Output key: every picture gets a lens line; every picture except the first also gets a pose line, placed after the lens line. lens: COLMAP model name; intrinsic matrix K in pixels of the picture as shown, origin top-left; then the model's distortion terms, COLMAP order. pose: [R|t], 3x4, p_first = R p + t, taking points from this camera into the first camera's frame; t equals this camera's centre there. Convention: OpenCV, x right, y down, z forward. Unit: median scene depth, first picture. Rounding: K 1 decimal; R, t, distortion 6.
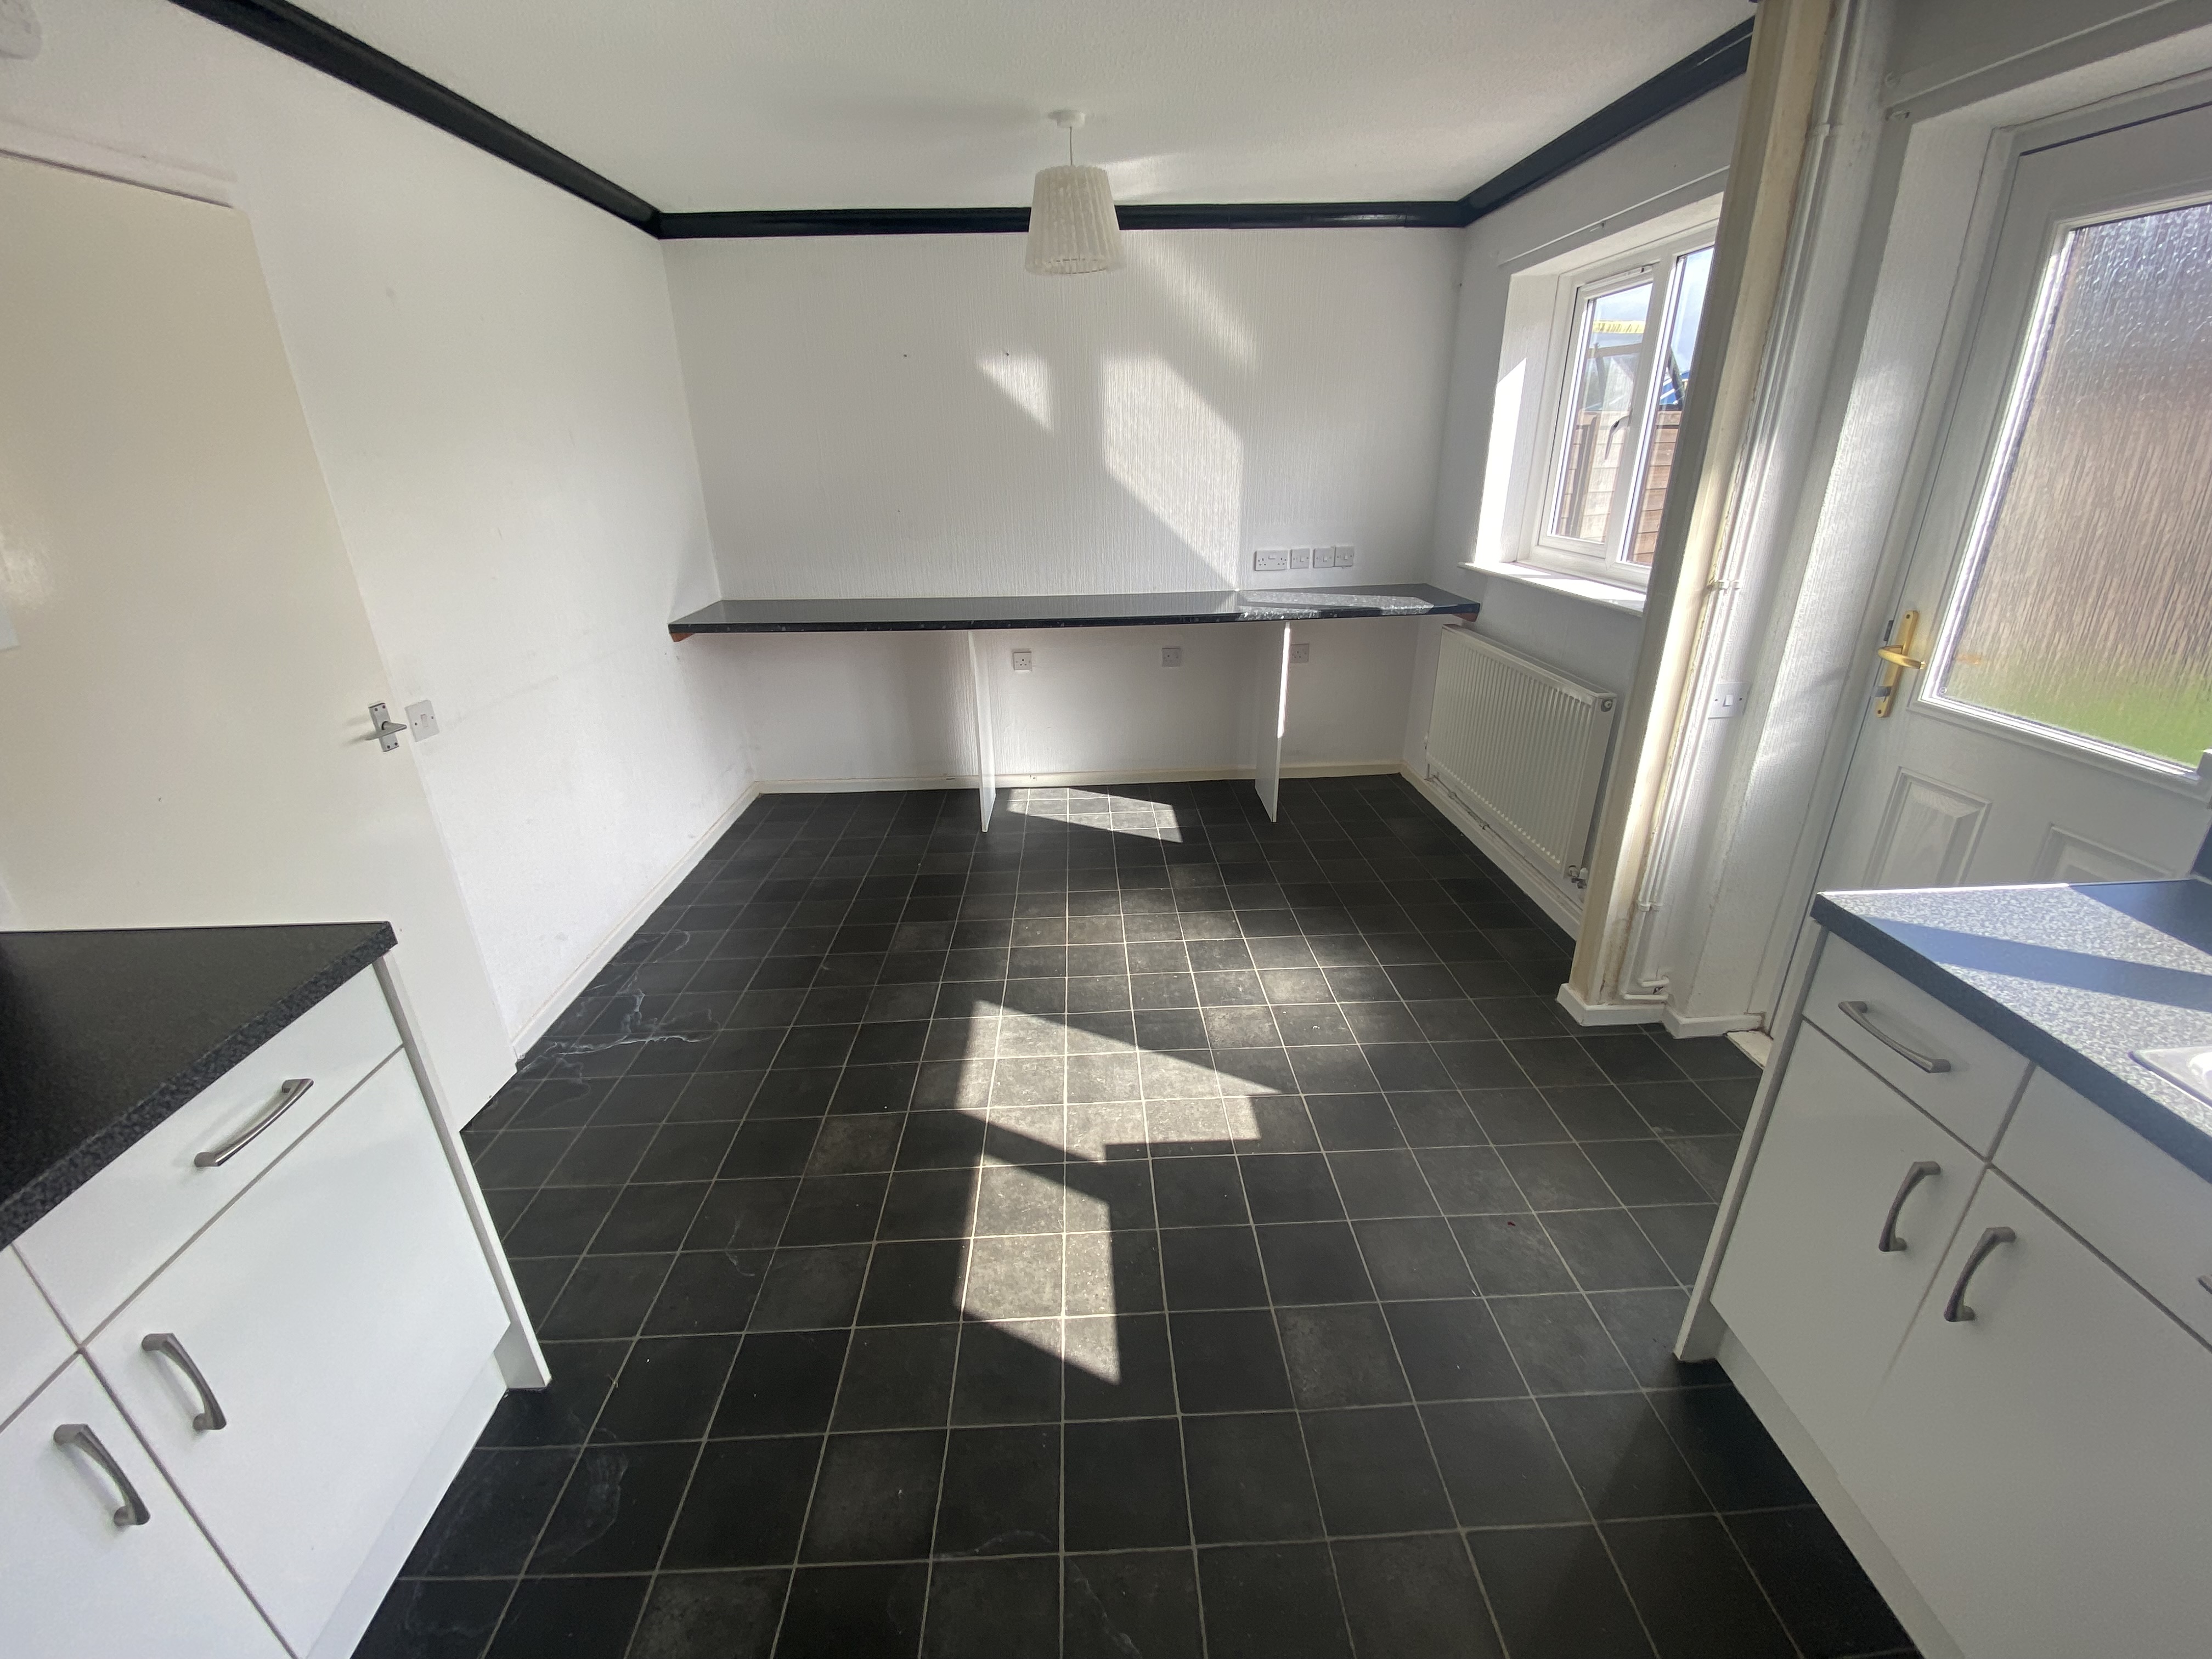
lens RADIAL K [[895.6, 0, 1112.2], [0, 895.6, 822.8], [0, 0, 1]] dist [-0.001901, -0.013301]
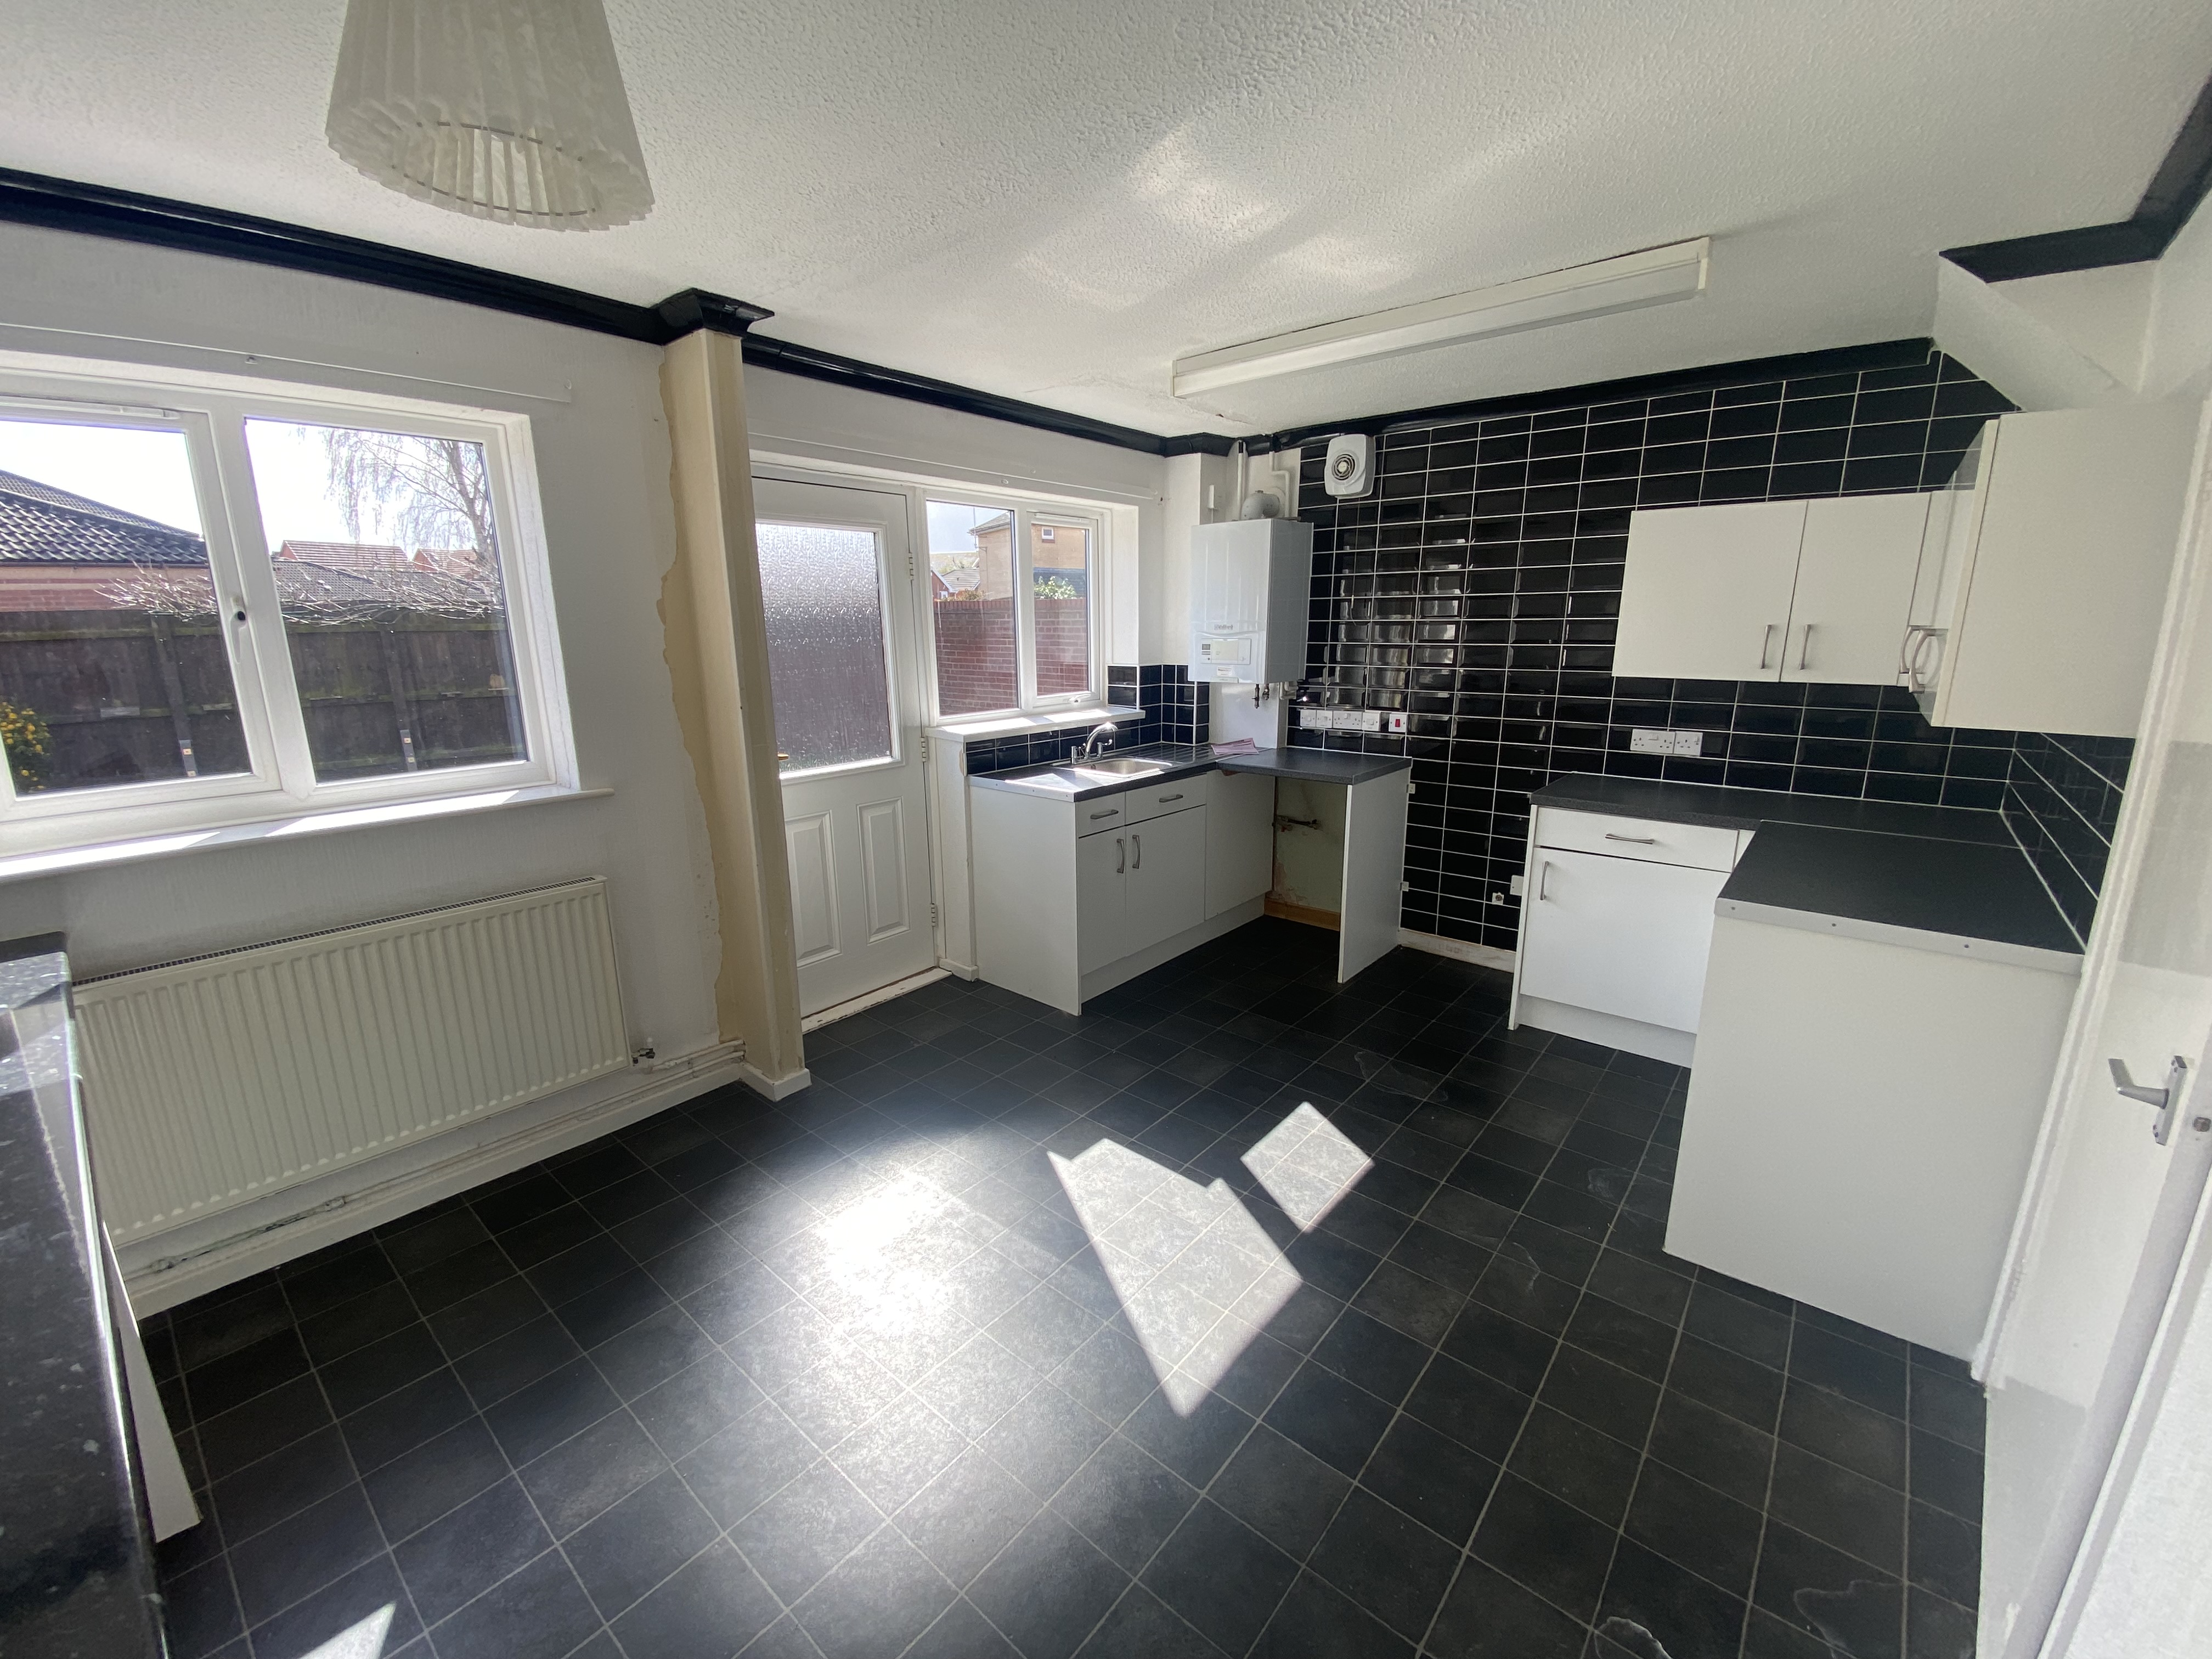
lens RADIAL K [[895.6, 0, 1112.2], [0, 895.6, 822.8], [0, 0, 1]] dist [-0.001901, -0.013301]
pose [[-0.748157, -0.127854, 0.651087, -0.633169], [0.273841, 0.834296, 0.478498, -0.648241], [-0.604378, 0.536286, -0.589173, 1.554155]]
